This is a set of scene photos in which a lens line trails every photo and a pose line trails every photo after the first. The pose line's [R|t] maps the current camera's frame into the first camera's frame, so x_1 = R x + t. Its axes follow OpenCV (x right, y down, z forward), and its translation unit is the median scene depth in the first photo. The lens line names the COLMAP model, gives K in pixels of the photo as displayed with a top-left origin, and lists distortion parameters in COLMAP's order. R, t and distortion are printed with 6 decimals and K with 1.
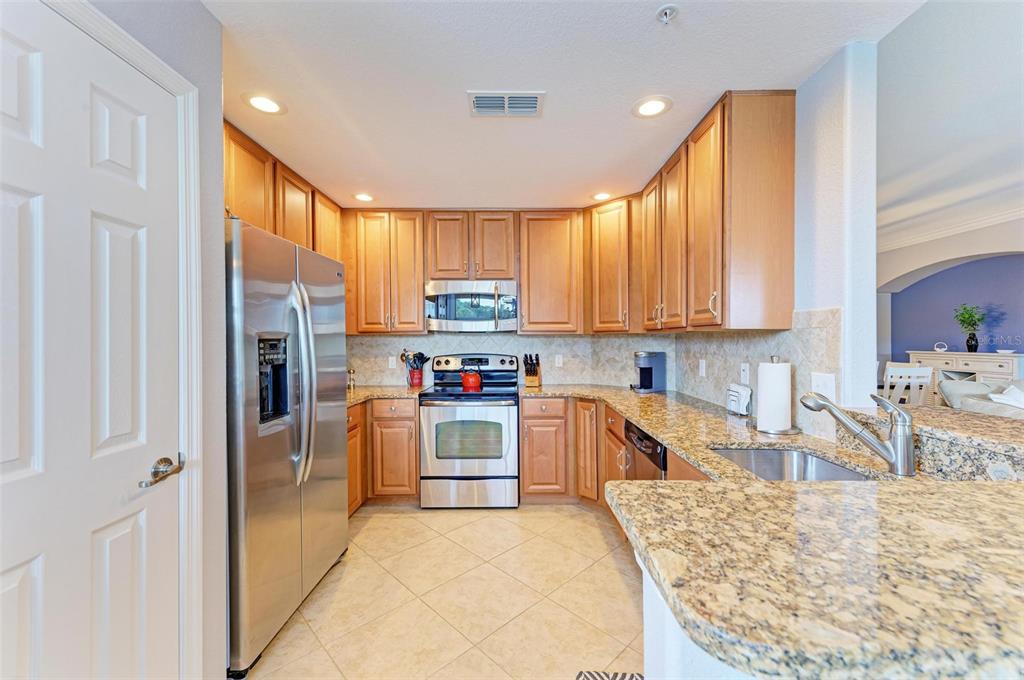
lens RADIAL K [[402.8, 0, 513.6], [0, 402.8, 346.0], [0, 0, 1]] dist [0.013020, -0.002523]
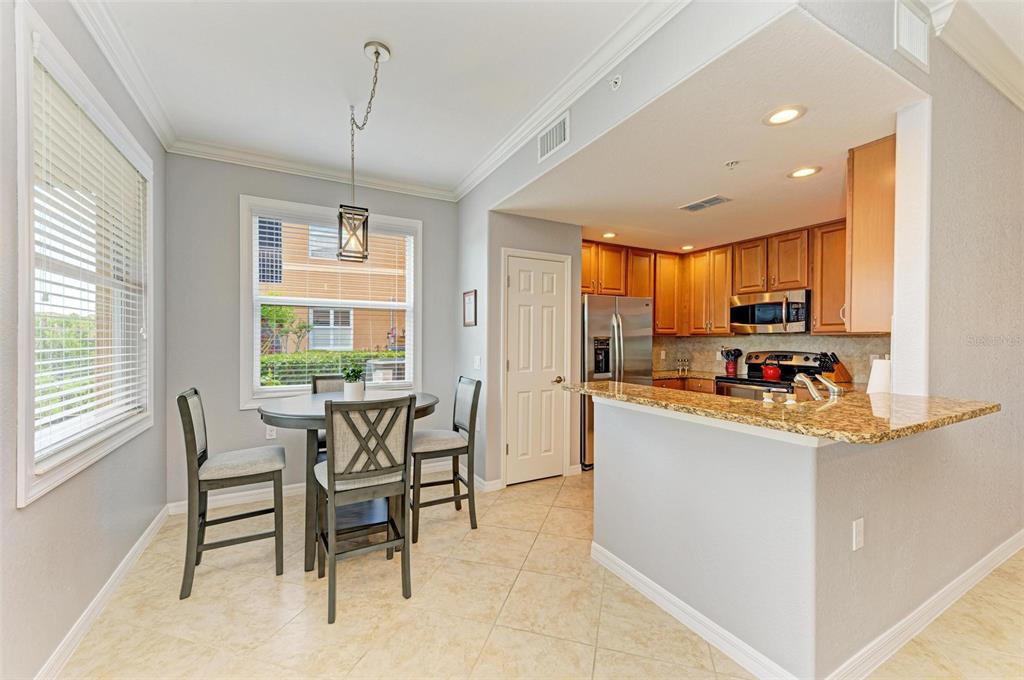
lens RADIAL K [[402.8, 0, 514.4], [0, 402.8, 344.4], [0, 0, 1]] dist [0.013020, -0.002523]
pose [[0.482649, 0.013788, -0.875706, 0.680384], [-0.013319, 0.999876, 0.008402, -0.000249], [0.875713, 0.007608, 0.482772, -0.331121]]
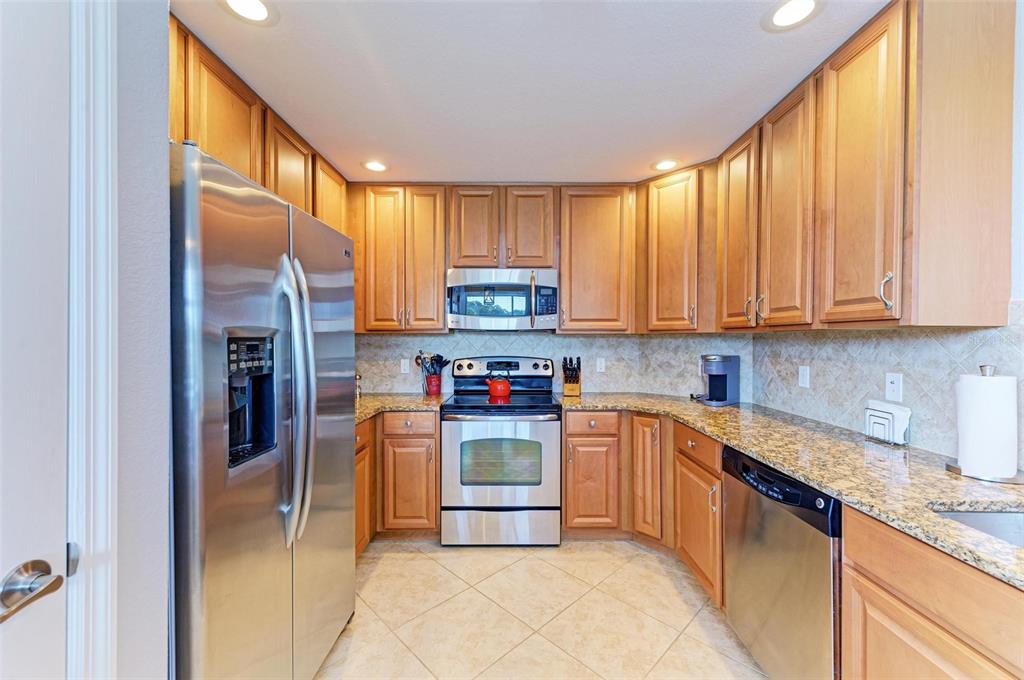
lens RADIAL K [[402.8, 0, 510.5], [0, 402.8, 341.2], [0, 0, 1]] dist [0.013020, -0.002523]
pose [[0.999985, 0.003593, -0.004078, -0.090086], [-0.003641, 0.999922, -0.011934, -0.002926], [0.004035, 0.011948, 0.999920, 0.181494]]
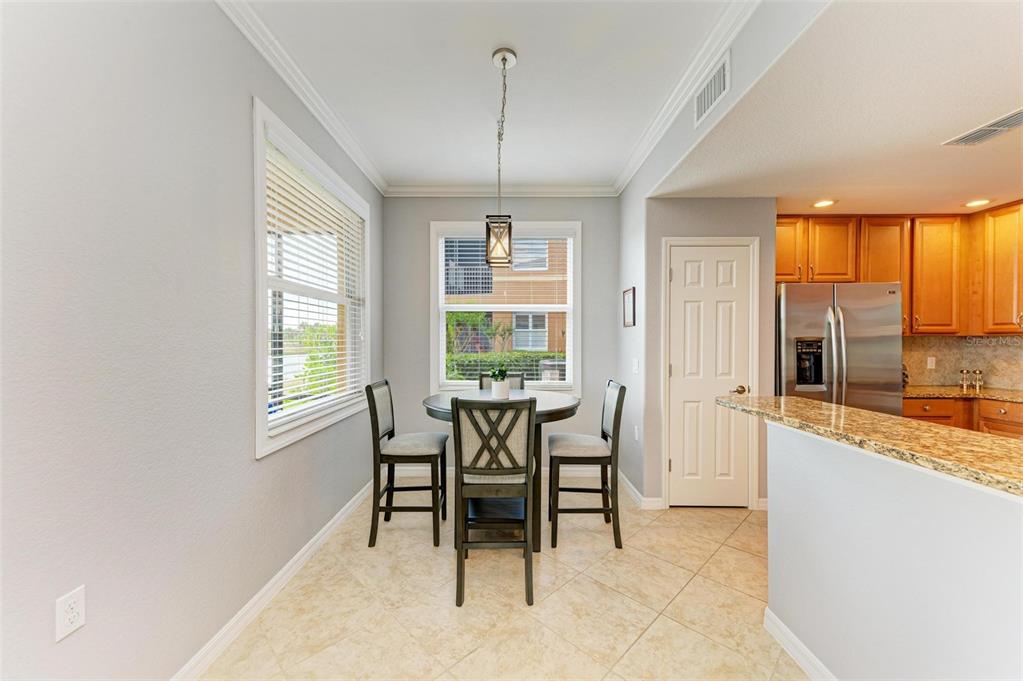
lens RADIAL K [[389.5, 0, 512.2], [0, 389.5, 344.3], [0, 0, 1]] dist [0.011938, -0.003108]
pose [[0.006396, 0.010466, -0.999925, 0.642322], [-0.013467, 0.999855, 0.010379, -0.000748], [0.999889, 0.013399, 0.006536, -0.195952]]
